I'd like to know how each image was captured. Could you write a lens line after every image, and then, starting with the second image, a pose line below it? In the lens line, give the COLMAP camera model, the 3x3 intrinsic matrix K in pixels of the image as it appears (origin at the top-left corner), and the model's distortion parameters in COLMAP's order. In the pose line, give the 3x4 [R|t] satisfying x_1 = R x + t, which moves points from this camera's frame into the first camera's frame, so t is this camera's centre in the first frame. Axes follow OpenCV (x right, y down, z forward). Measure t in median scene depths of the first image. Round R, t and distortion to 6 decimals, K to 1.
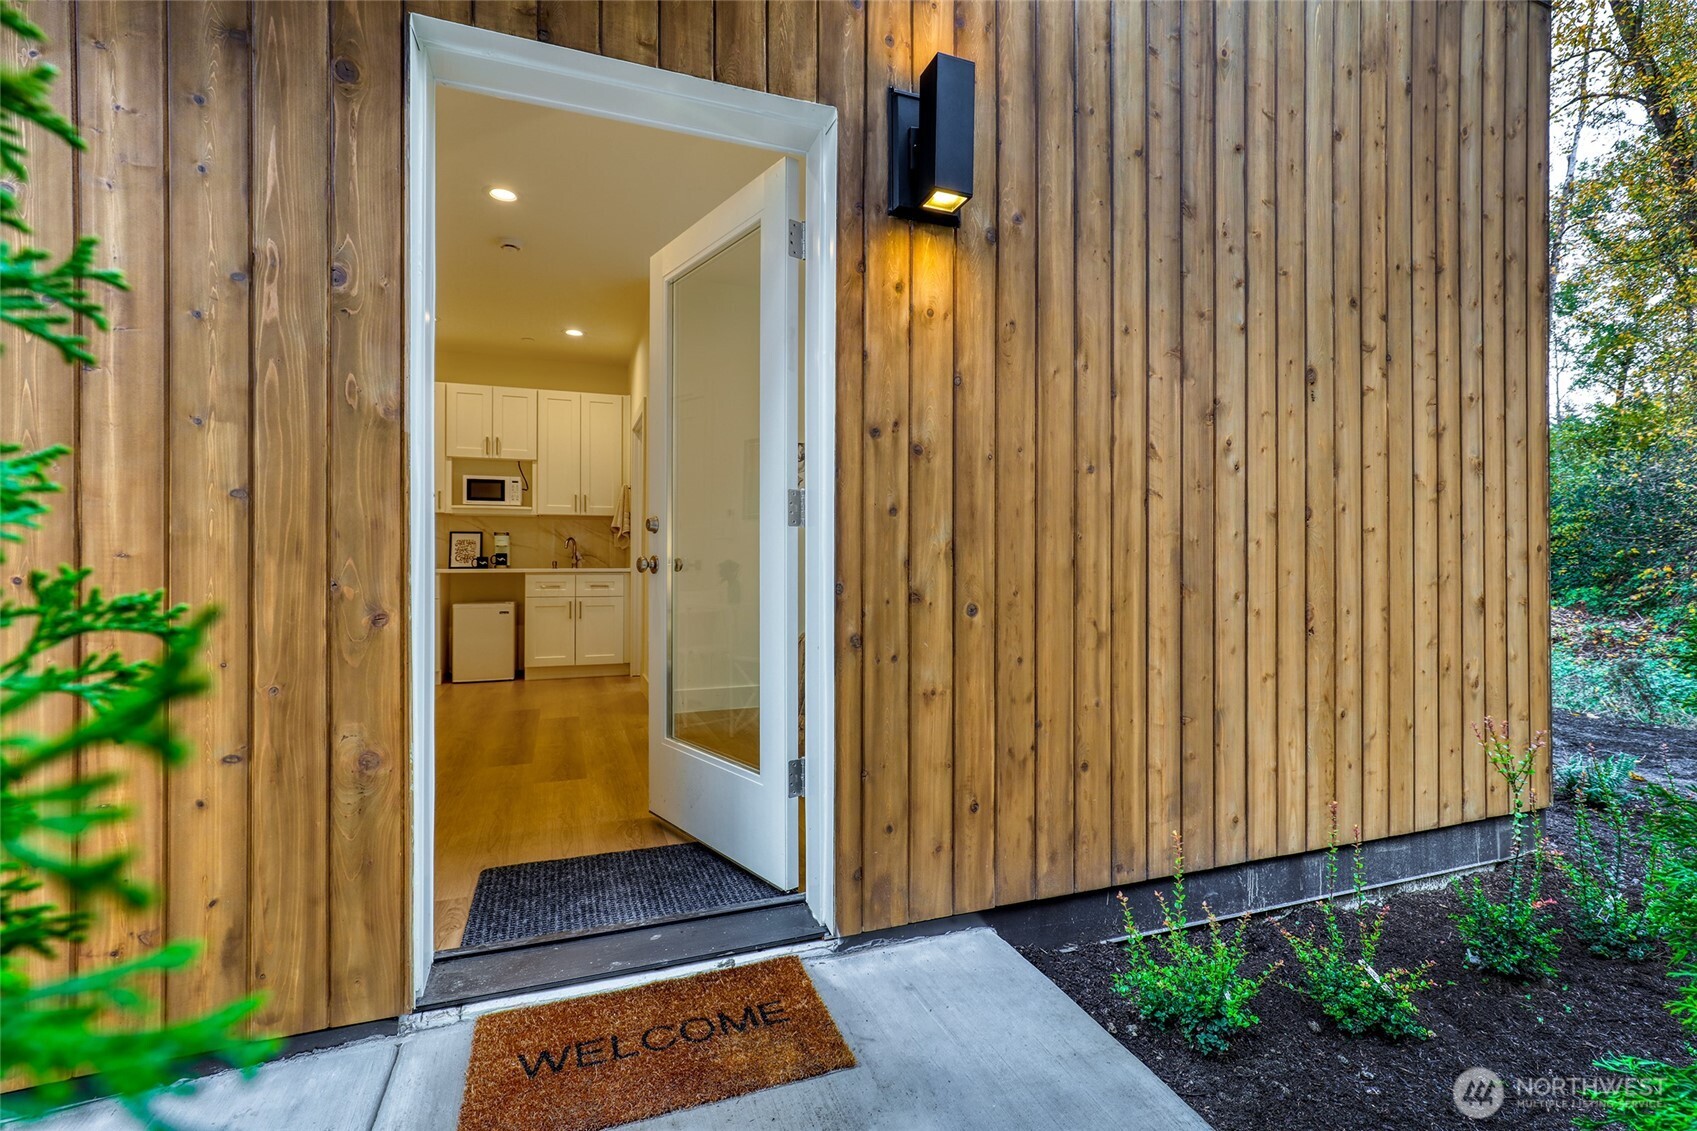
lens RADIAL K [[782.8, 0, 848.3], [0, 782.8, 561.2], [0, 0, 1]] dist [0.000625, 0.000153]
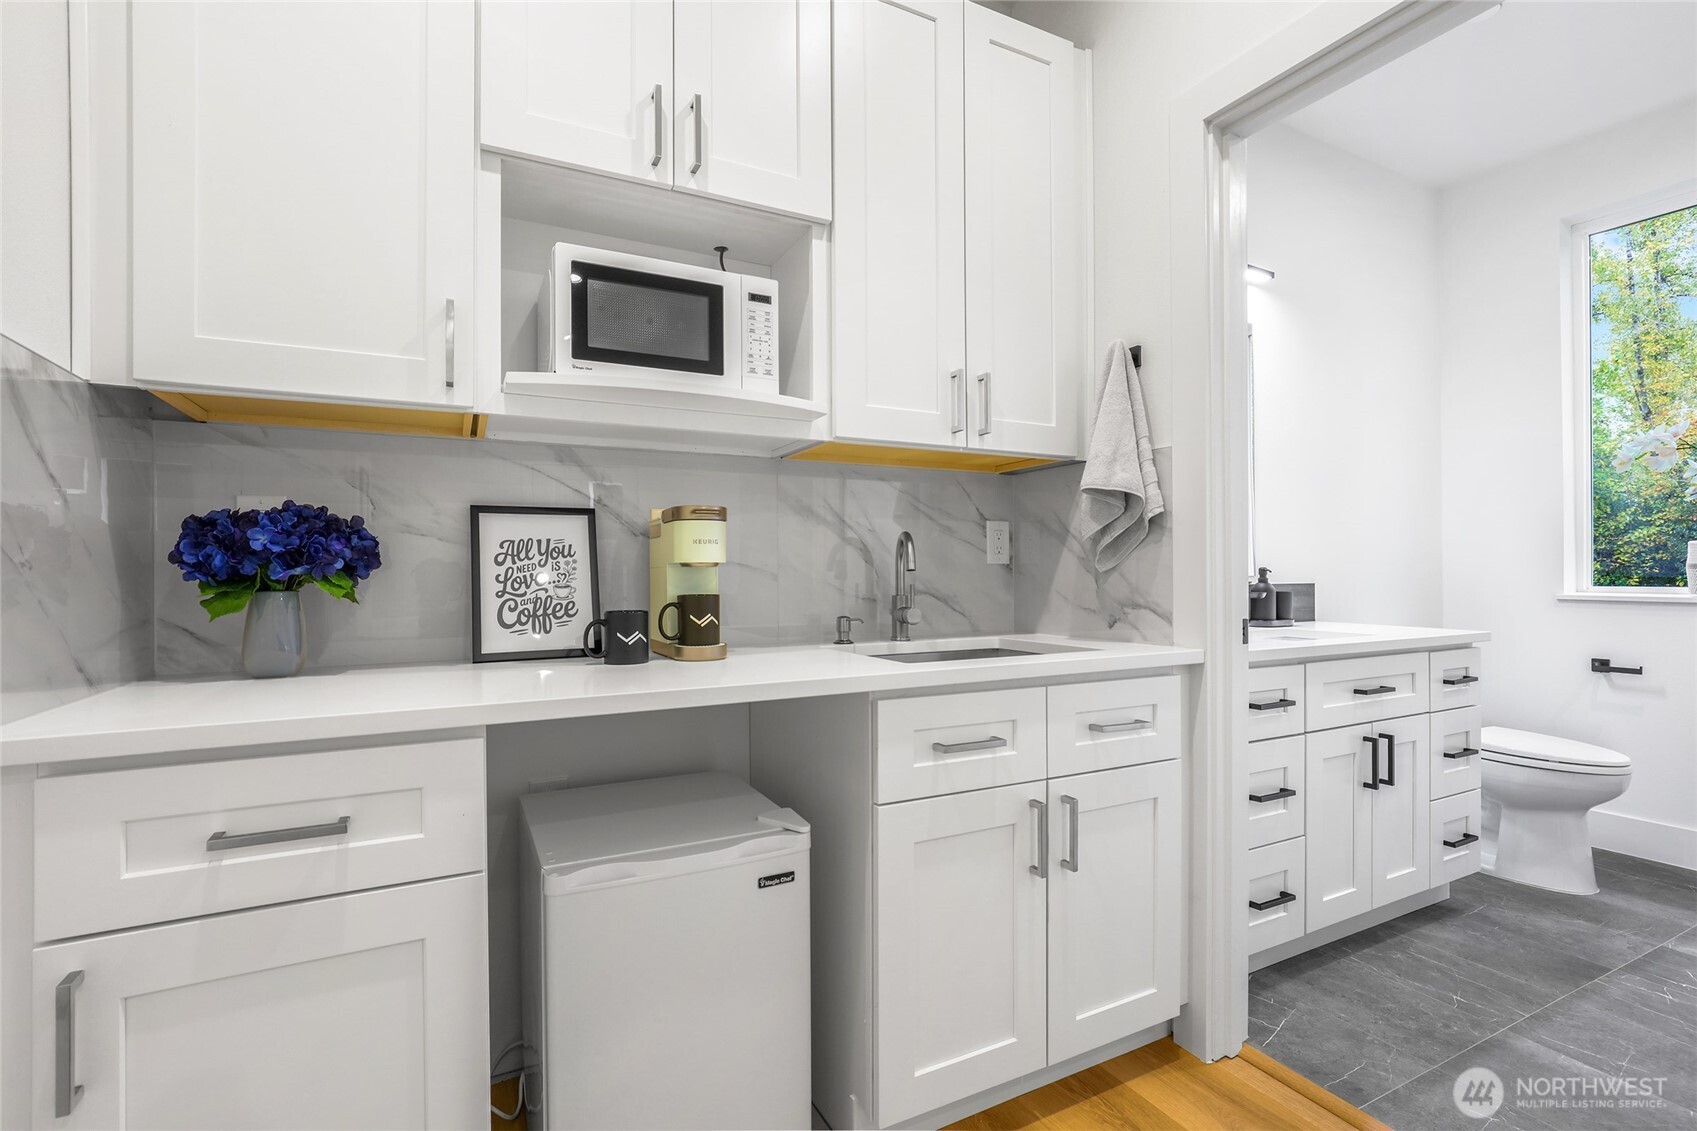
lens RADIAL K [[782.8, 0, 840.1], [0, 782.8, 573.2], [0, 0, 1]] dist [0.000625, 0.000153]
pose [[0.994984, -0.004712, 0.099927, -0.422909], [0.004208, 0.999977, 0.005252, -0.018014], [-0.099950, -0.004805, 0.994981, 0.753072]]
